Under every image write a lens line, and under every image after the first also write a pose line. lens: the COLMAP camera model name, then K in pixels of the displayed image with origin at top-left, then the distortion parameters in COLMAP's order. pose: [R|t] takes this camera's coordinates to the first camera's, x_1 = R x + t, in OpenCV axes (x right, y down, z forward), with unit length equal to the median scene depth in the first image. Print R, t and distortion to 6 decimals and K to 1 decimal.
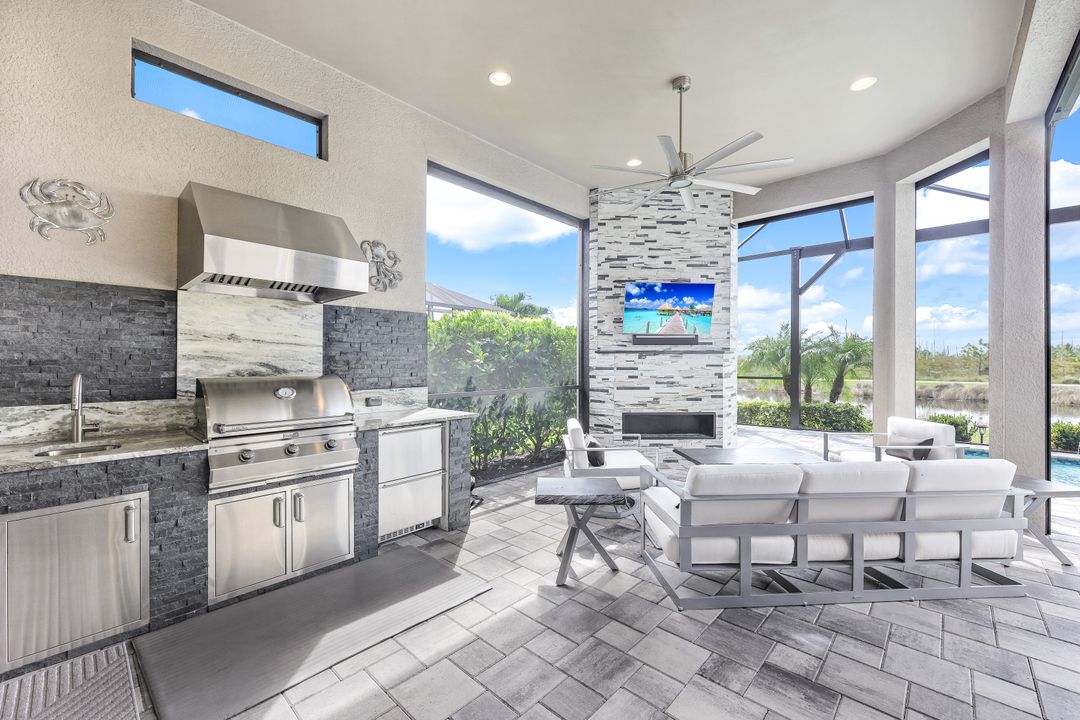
lens RADIAL K [[437.3, 0, 535.1], [0, 437.3, 359.9], [0, 0, 1]] dist [-0.010656, -0.000063]
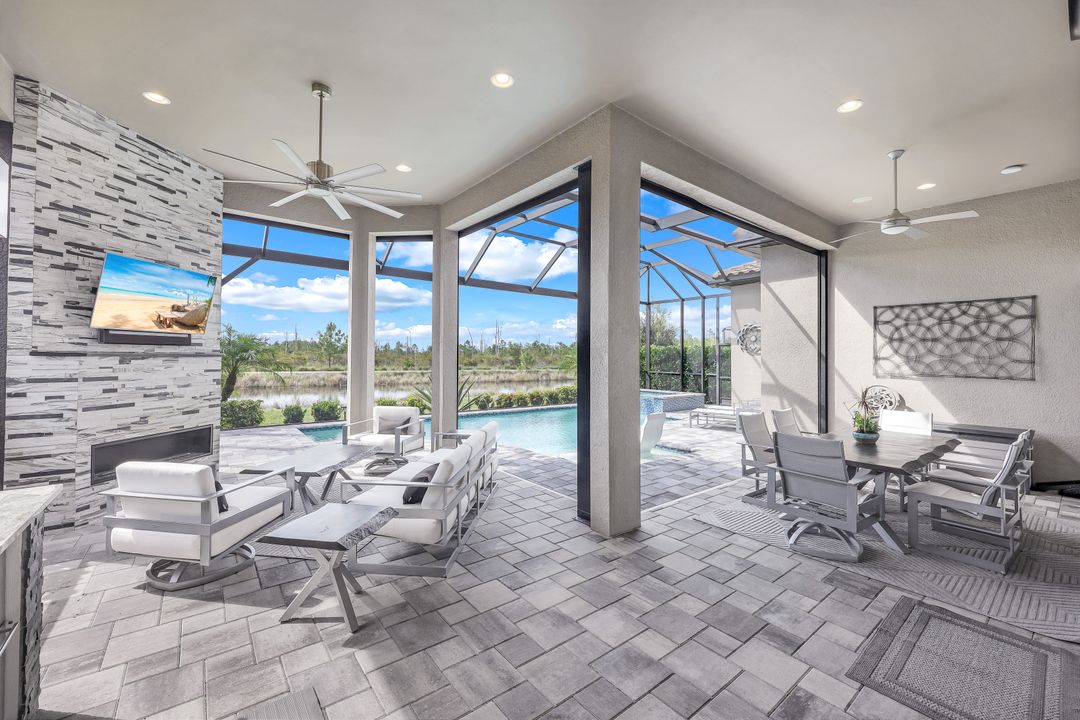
lens RADIAL K [[437.3, 0, 536.3], [0, 437.3, 355.6], [0, 0, 1]] dist [-0.010656, -0.000063]
pose [[0.145861, 0.004084, 0.989297, -0.343166], [-0.014380, 0.999895, -0.002007, -0.023749], [-0.989201, -0.013933, 0.145905, 0.225663]]
